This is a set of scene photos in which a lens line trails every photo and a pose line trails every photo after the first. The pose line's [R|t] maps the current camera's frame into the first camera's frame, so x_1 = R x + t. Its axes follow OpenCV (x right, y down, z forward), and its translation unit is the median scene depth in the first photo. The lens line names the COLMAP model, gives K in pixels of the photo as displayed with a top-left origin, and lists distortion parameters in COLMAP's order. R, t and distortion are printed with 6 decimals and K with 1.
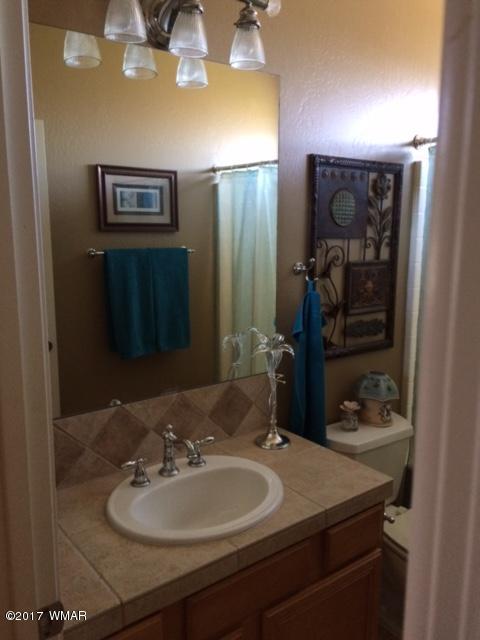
lens RADIAL K [[546.0, 0, 240.0], [0, 546.0, 320.0], [0, 0, 1]] dist [0.087714, -0.118084]
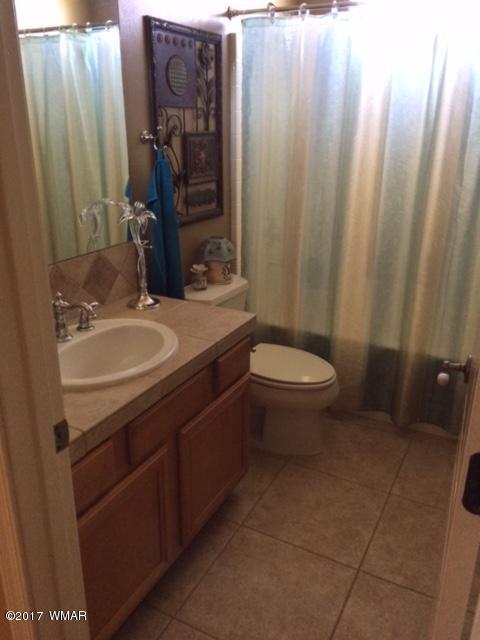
lens RADIAL K [[546.0, 0, 240.0], [0, 546.0, 320.0], [0, 0, 1]] dist [0.087714, -0.118084]
pose [[0.910915, -0.143107, 0.386980, -0.172273], [0.070833, 0.978238, 0.195022, 0.049790], [-0.406468, -0.150238, 0.901228, -0.051217]]
